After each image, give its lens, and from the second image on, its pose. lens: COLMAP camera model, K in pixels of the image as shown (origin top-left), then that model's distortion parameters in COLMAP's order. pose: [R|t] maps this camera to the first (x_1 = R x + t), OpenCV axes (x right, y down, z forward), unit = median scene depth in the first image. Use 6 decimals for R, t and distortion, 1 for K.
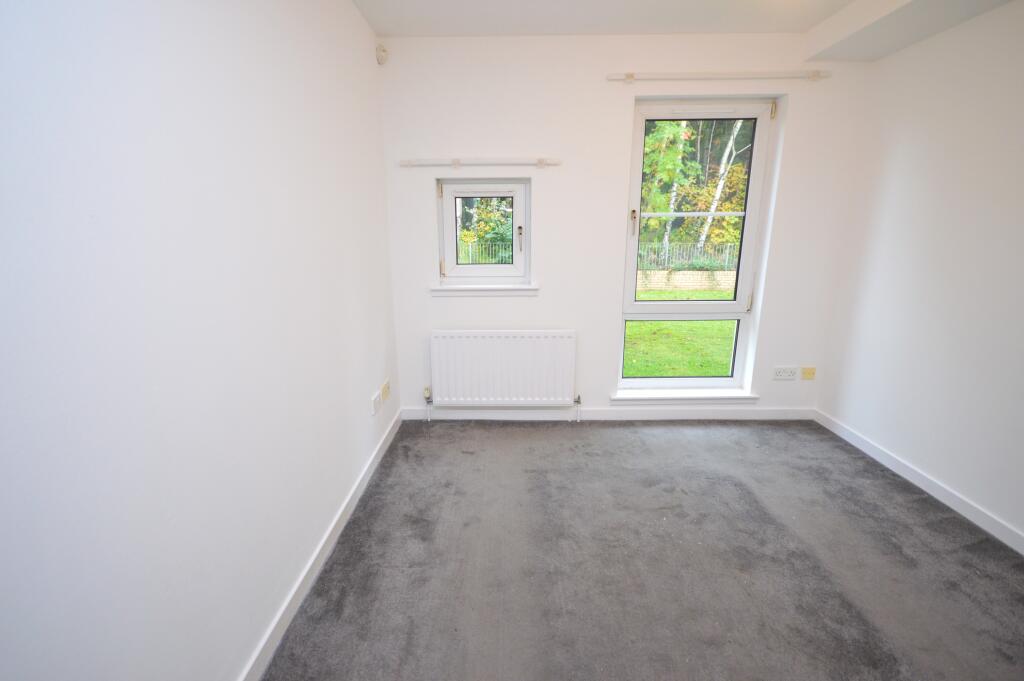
lens RADIAL K [[454.2, 0, 508.9], [0, 454.2, 338.5], [0, 0, 1]] dist [-0.001756, -0.006096]
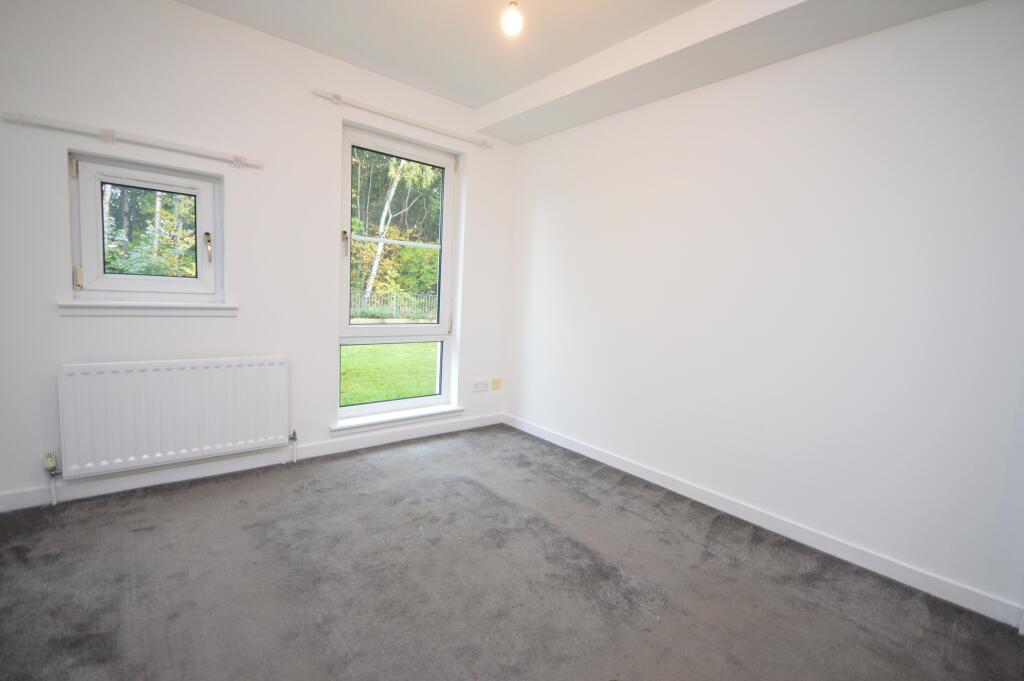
lens RADIAL K [[454.2, 0, 511.1], [0, 454.2, 337.2], [0, 0, 1]] dist [-0.001756, -0.006096]
pose [[0.756363, -0.020414, 0.653834, -0.107246], [0.099013, 0.991570, -0.083581, 0.068116], [-0.646615, 0.127956, 0.752008, 0.062731]]
